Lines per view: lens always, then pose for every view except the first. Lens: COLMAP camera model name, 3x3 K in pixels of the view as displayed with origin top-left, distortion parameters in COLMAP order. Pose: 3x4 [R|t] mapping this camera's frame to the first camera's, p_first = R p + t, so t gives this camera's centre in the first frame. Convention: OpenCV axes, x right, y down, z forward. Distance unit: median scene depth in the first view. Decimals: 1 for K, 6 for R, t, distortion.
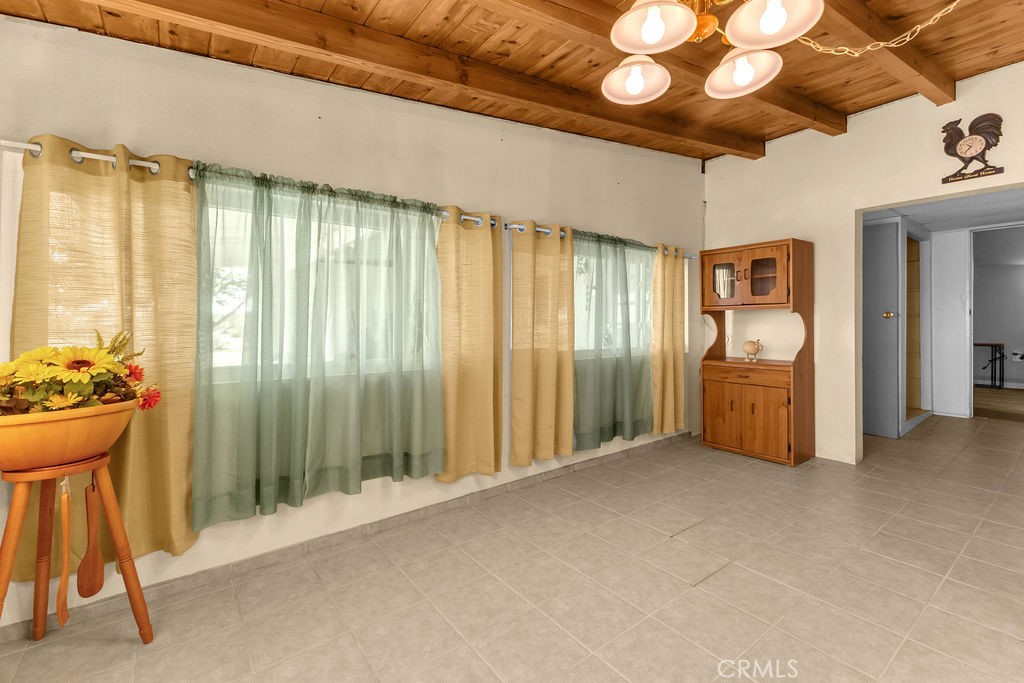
lens RADIAL K [[444.6, 0, 533.6], [0, 444.6, 328.0], [0, 0, 1]] dist [0.011219, -0.002835]
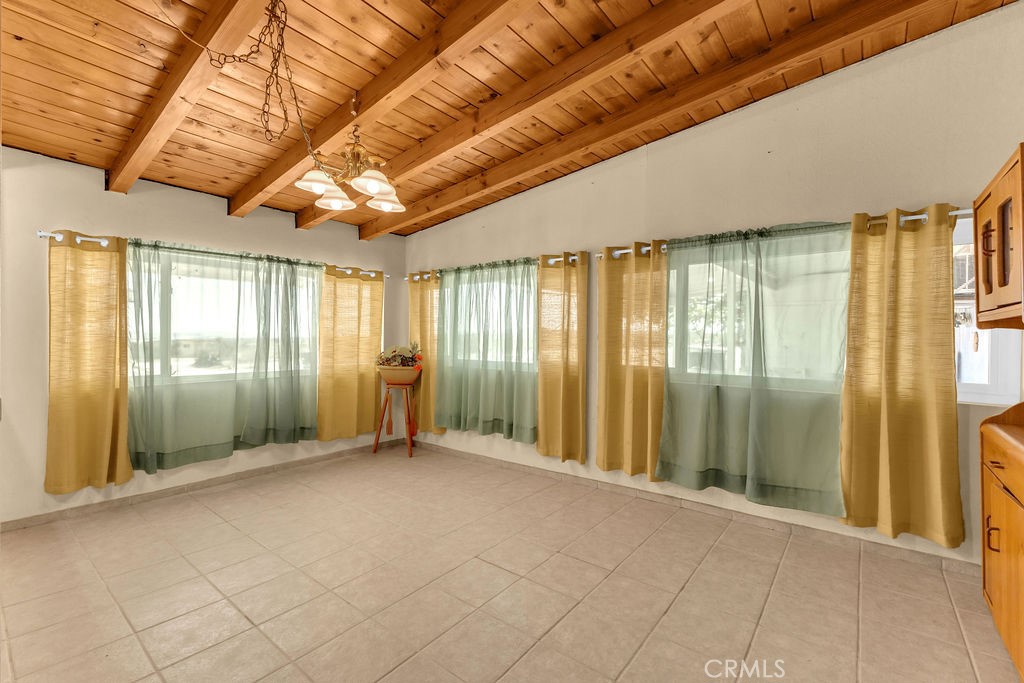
lens RADIAL K [[444.6, 0, 503.5], [0, 444.6, 345.7], [0, 0, 1]] dist [0.011219, -0.002835]
pose [[0.227633, 0.023476, -0.973464, 1.218093], [-0.018816, 0.999629, 0.019707, -0.019535], [0.973565, 0.013830, 0.227990, 0.617862]]
